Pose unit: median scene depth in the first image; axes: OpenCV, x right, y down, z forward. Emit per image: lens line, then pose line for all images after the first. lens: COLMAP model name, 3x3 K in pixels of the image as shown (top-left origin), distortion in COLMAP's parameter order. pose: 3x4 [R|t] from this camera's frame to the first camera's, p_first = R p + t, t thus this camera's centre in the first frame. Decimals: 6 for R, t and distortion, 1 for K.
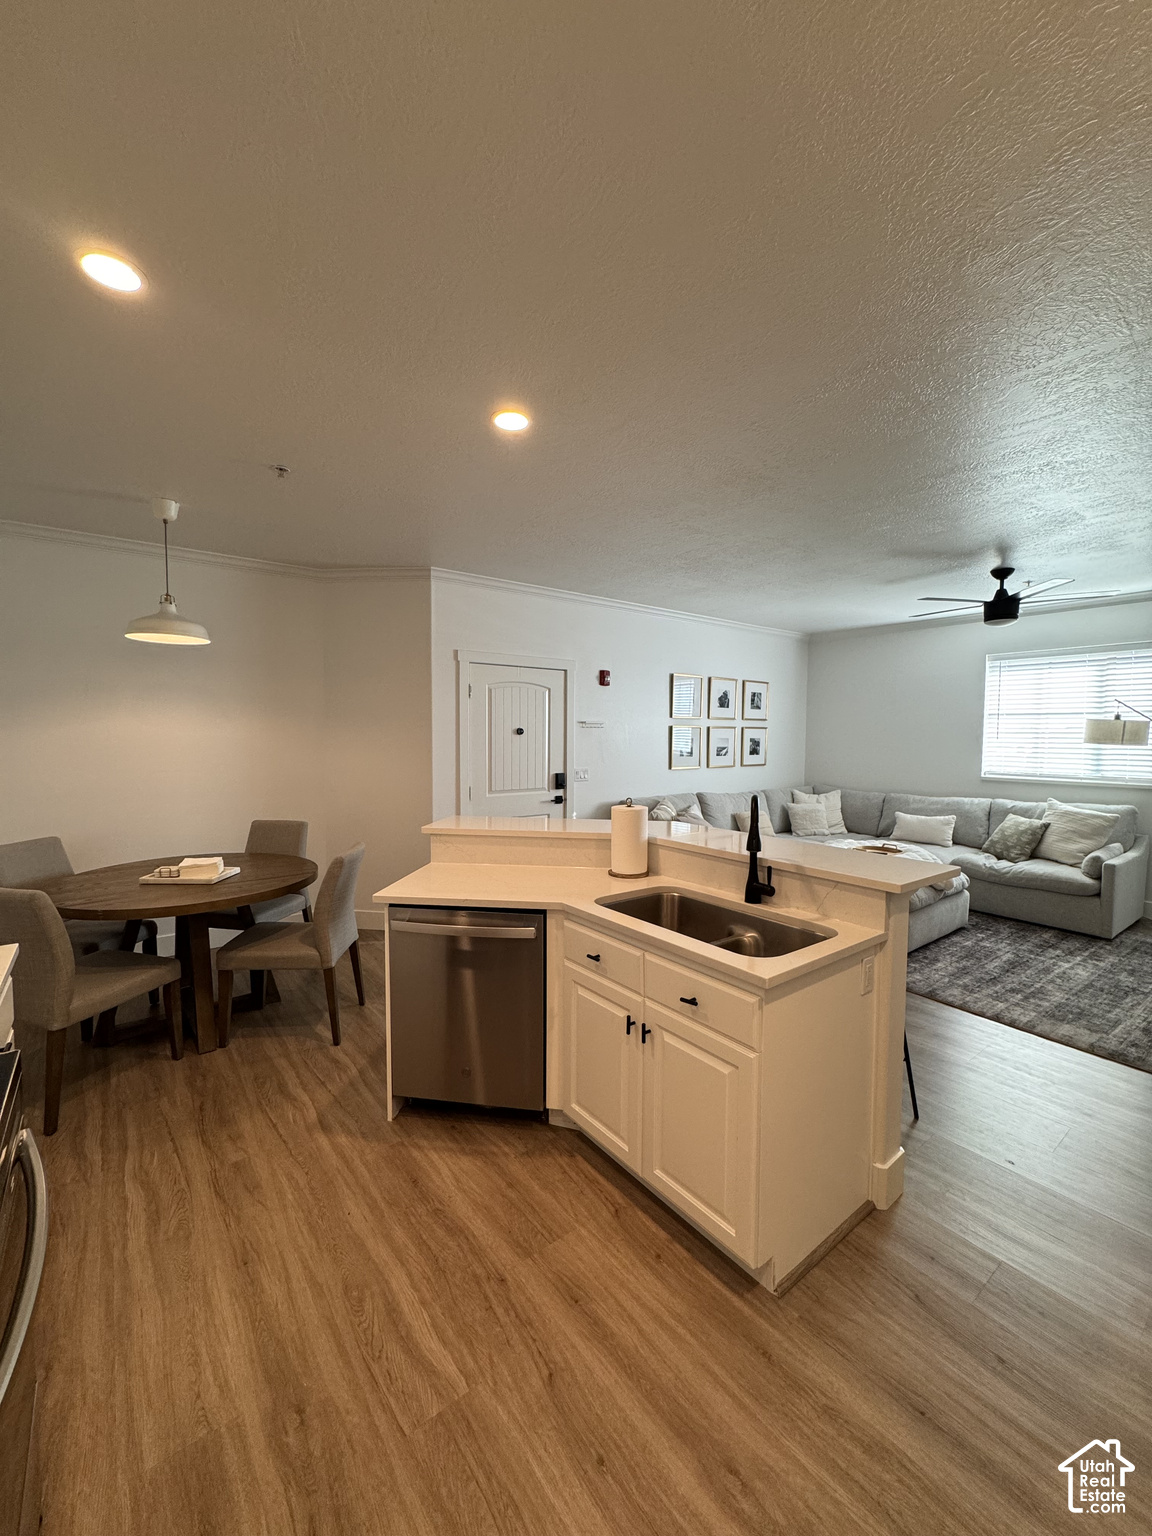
lens RADIAL K [[608.6, 0, 576.0], [0, 608.6, 768.0], [0, 0, 1]] dist [-0.002945, -0.000524]
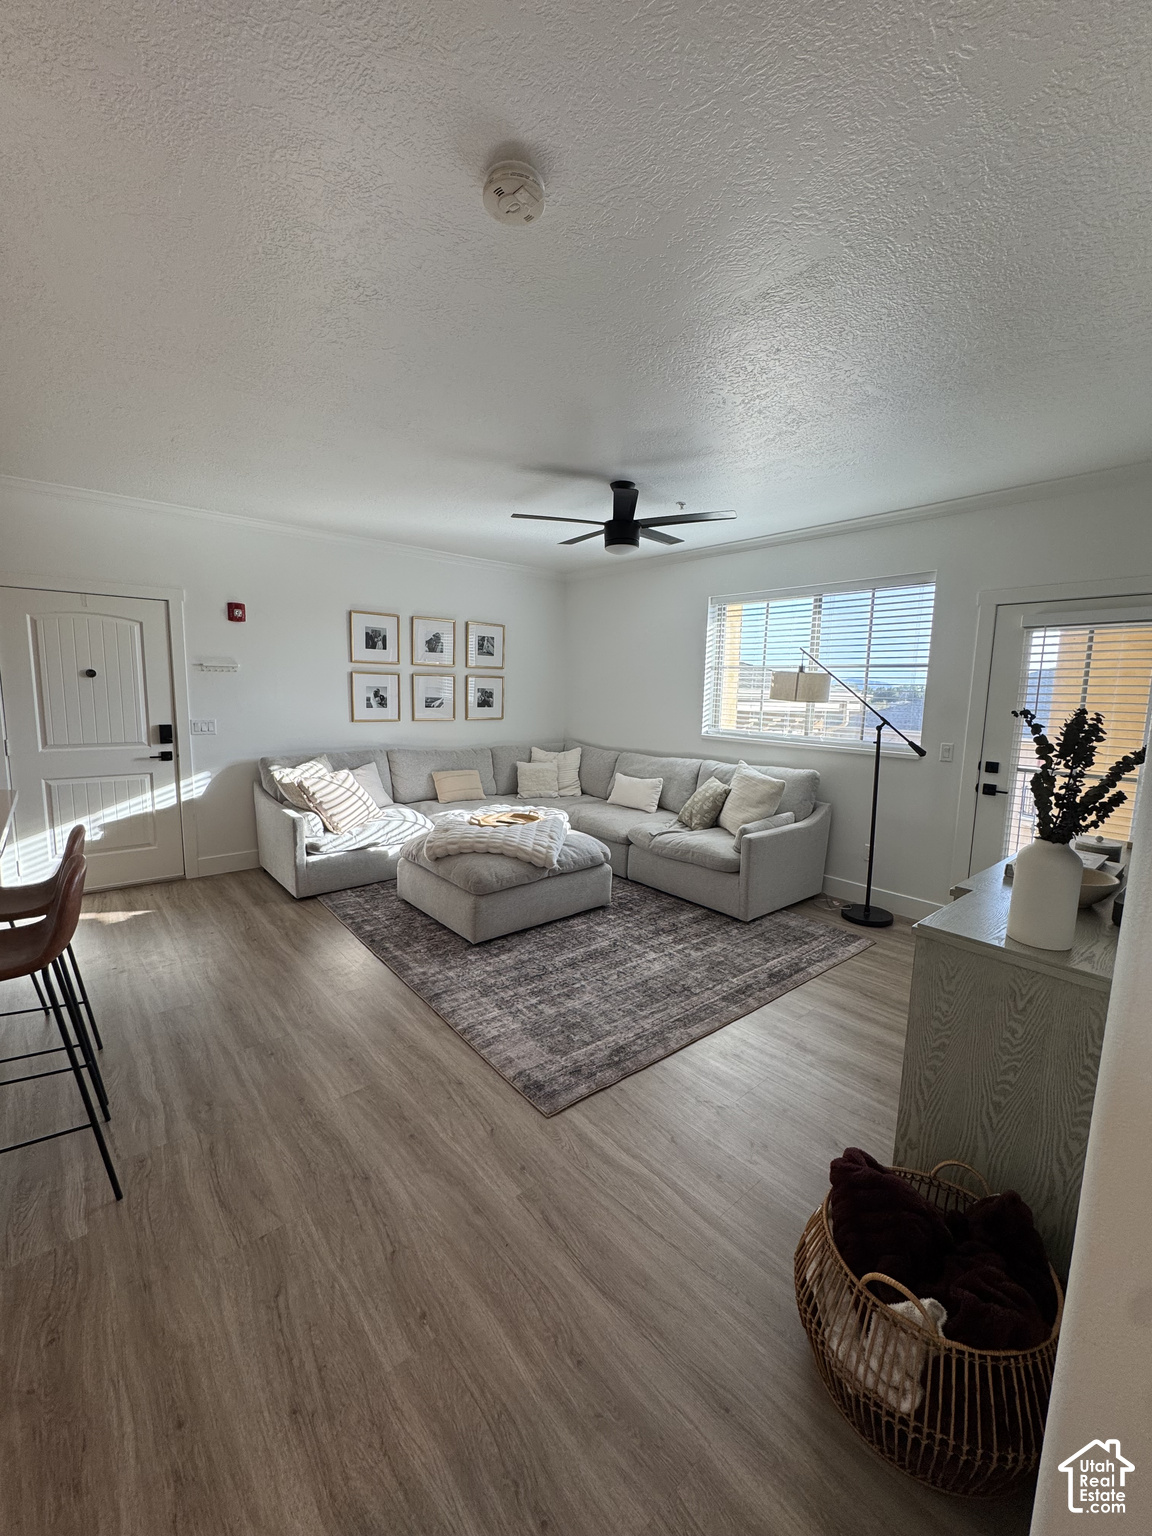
lens RADIAL K [[608.6, 0, 576.0], [0, 608.6, 768.0], [0, 0, 1]] dist [-0.002945, -0.000524]
pose [[0.998422, 0.009594, 0.055328, 0.503072], [-0.013843, 0.996940, 0.076929, -0.004427], [-0.054420, -0.077574, 0.995500, 0.130805]]
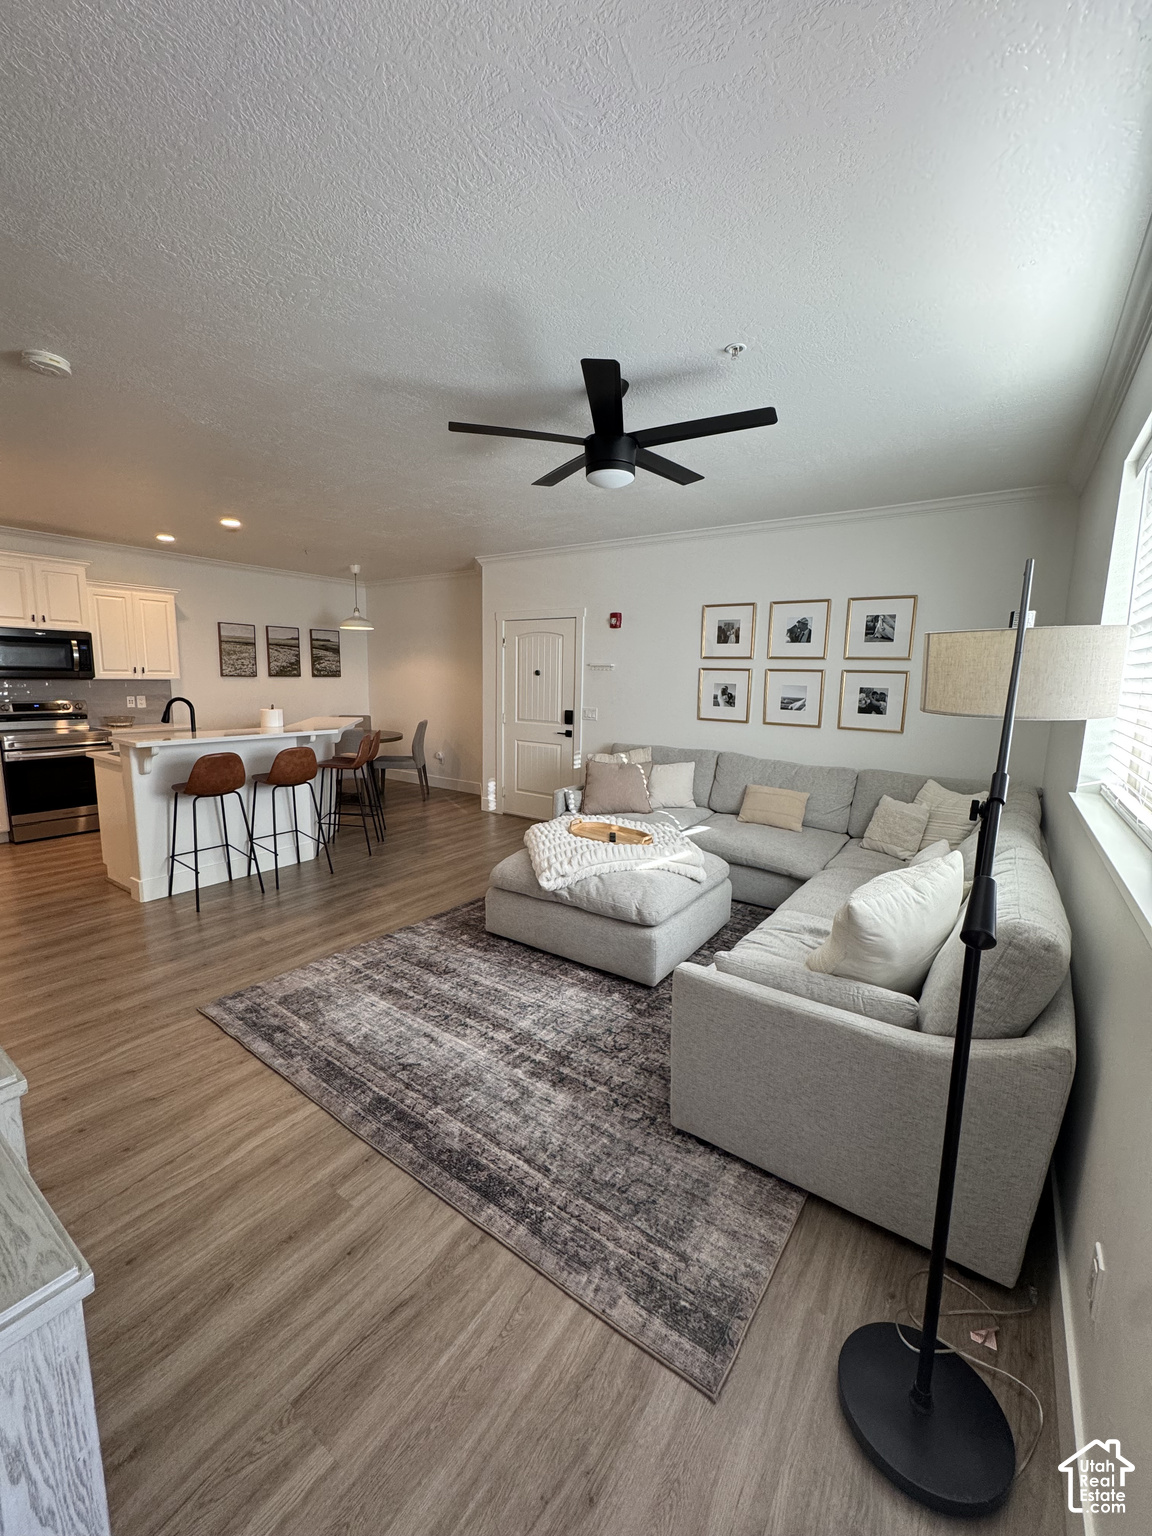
lens RADIAL K [[608.6, 0, 576.0], [0, 608.6, 768.0], [0, 0, 1]] dist [-0.002945, -0.000524]
pose [[0.305361, 0.146052, -0.940969, 1.079874], [-0.074207, 0.988812, 0.129396, -0.033578], [0.949341, 0.030314, 0.312783, 0.672313]]
